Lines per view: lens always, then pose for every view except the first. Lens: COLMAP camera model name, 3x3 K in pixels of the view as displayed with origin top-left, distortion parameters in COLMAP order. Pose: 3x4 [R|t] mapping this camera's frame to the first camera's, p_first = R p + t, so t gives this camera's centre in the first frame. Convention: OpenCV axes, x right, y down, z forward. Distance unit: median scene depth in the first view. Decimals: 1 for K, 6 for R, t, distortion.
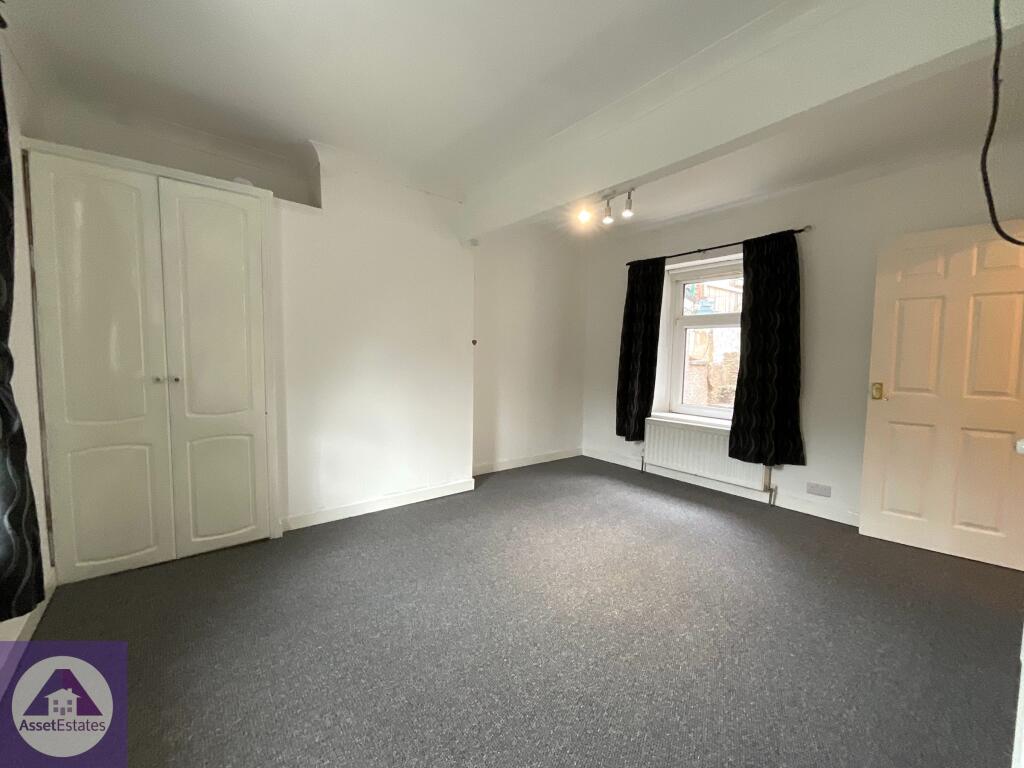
lens RADIAL K [[410.6, 0, 512.0], [0, 410.6, 384.0], [0, 0, 1]] dist [0.002105, 0.000090]
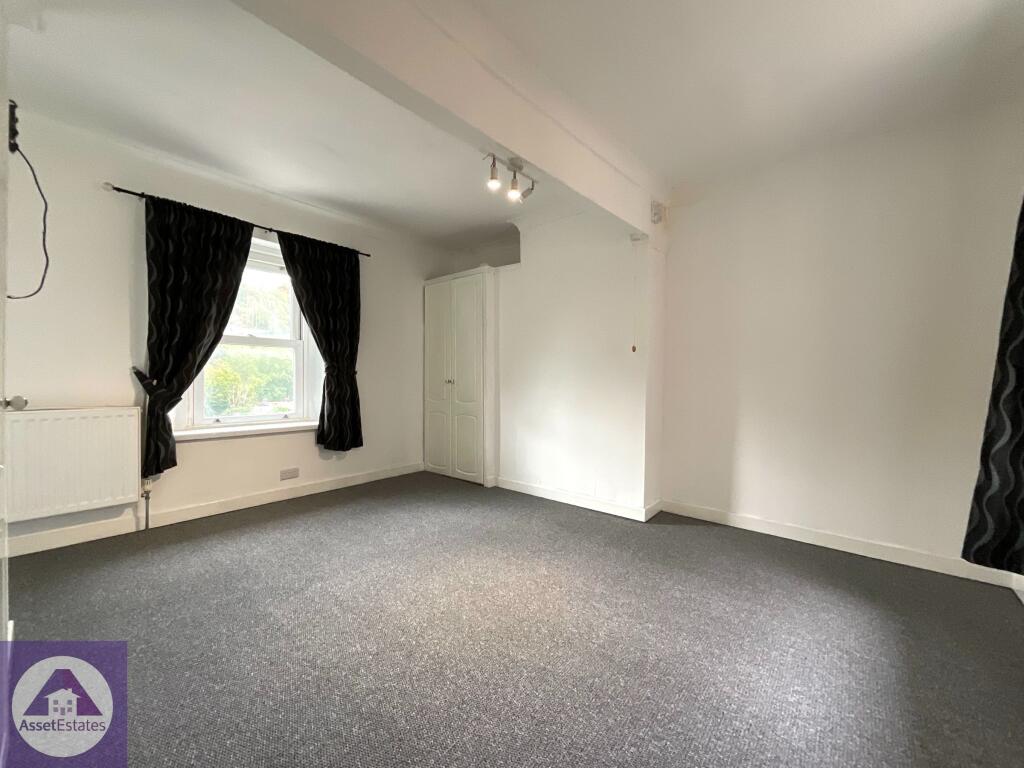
lens RADIAL K [[411.7, 0, 512.0], [0, 411.7, 384.0], [0, 0, 1]] dist [-0.000176, 0.000065]
pose [[0.202581, 0.002162, -0.979263, 0.939090], [-0.071270, 0.997378, -0.012542, 0.004532], [0.976669, 0.072333, 0.202204, 0.747386]]
